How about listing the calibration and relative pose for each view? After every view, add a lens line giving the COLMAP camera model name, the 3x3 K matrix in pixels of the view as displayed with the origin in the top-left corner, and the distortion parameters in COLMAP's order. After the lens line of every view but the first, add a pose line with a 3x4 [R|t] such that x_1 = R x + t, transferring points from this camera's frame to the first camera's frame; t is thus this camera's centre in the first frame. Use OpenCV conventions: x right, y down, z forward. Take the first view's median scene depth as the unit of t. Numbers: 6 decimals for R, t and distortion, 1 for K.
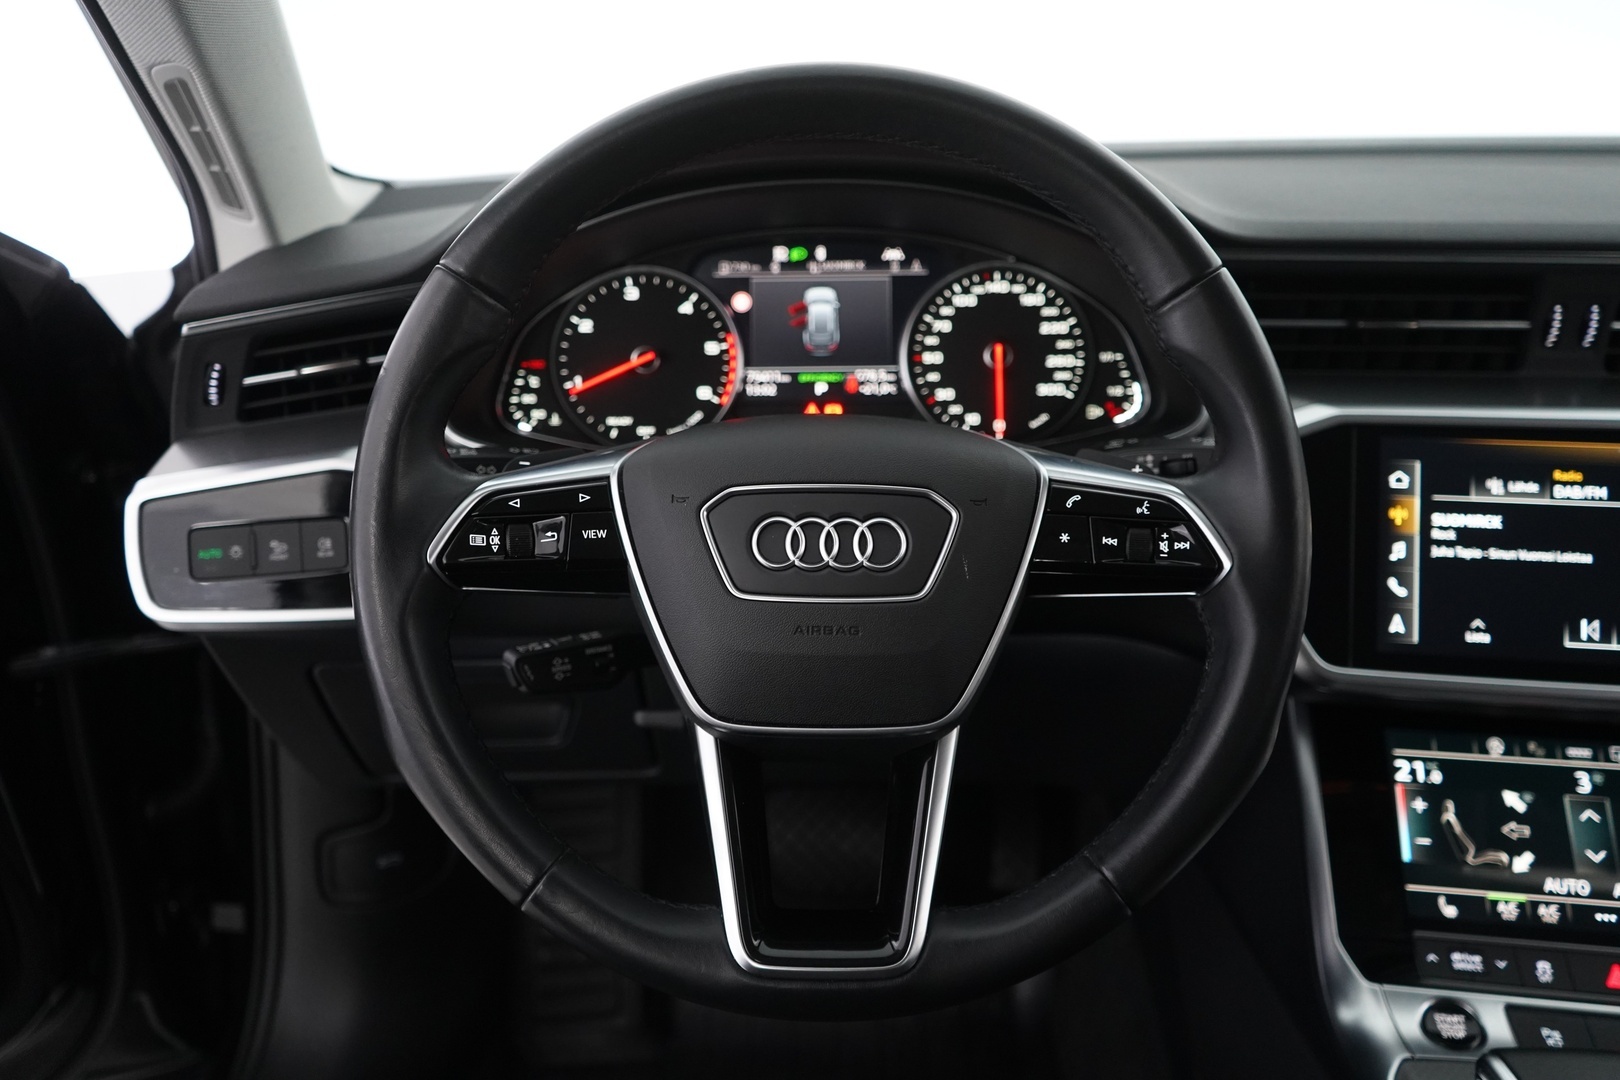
lens RADIAL K [[1407.2, 0, 812.5], [0, 1407.2, 535.7], [0, 0, 1]] dist [0.000318, 0.014963]
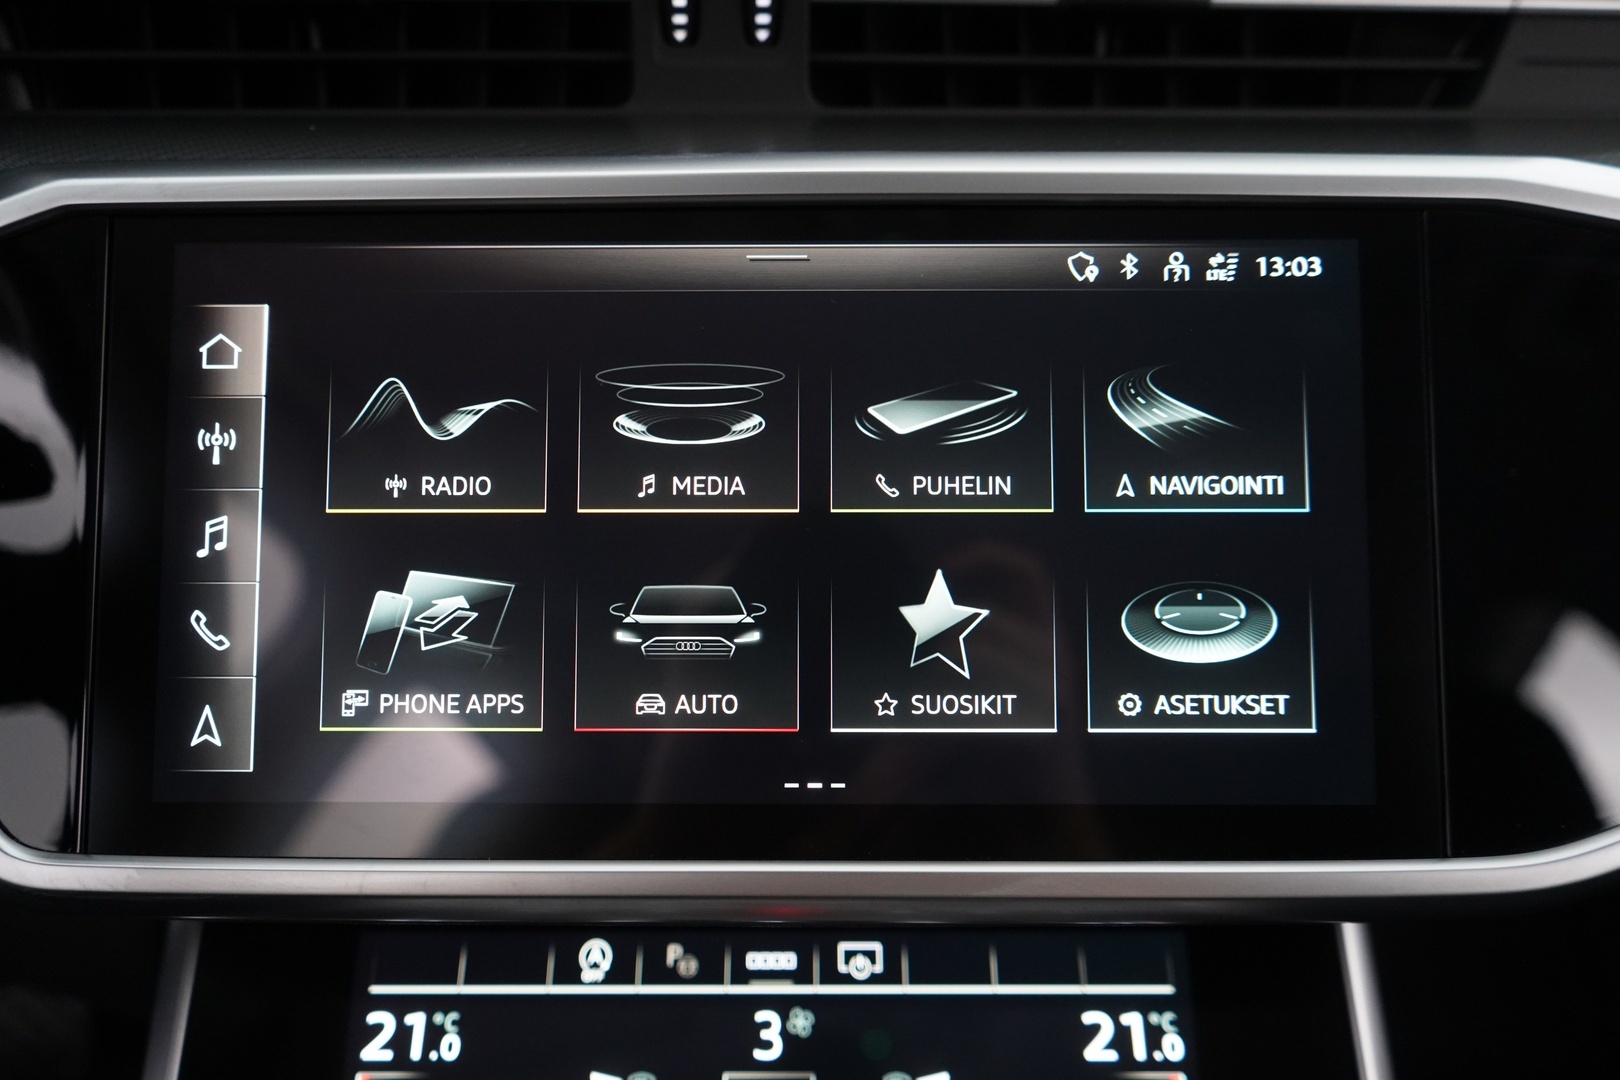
lens RADIAL K [[1306.9, 0, 813.6], [0, 1306.9, 534.5], [0, 0, 1]] dist [-0.007749, 0.012619]
pose [[0.989192, -0.050074, 0.137809, 0.511704], [0.044358, 0.998036, 0.044242, 0.001844], [-0.139754, -0.037651, 0.989470, 0.600953]]
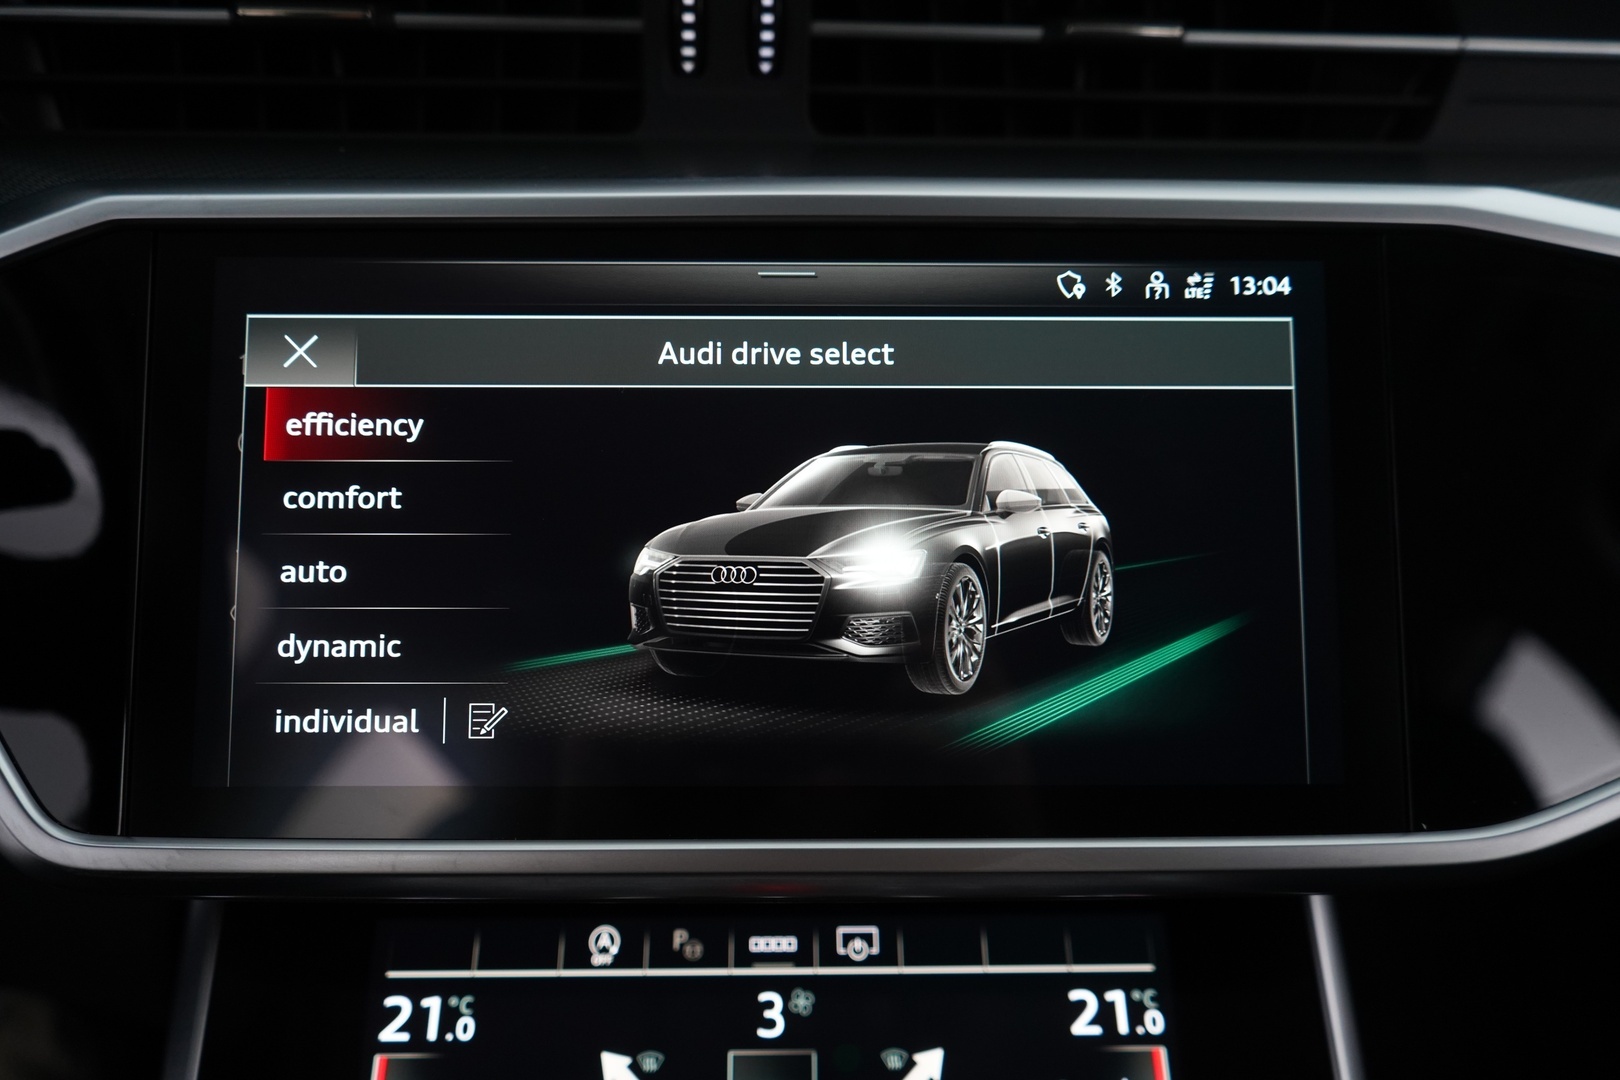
lens RADIAL K [[1306.9, 0, 811.7], [0, 1306.9, 535.0], [0, 0, 1]] dist [-0.007749, 0.012619]
pose [[0.984745, -0.046384, 0.167706, 0.494863], [0.042633, 0.998755, 0.025899, 0.008042], [-0.168698, -0.018354, 0.985497, 0.580038]]
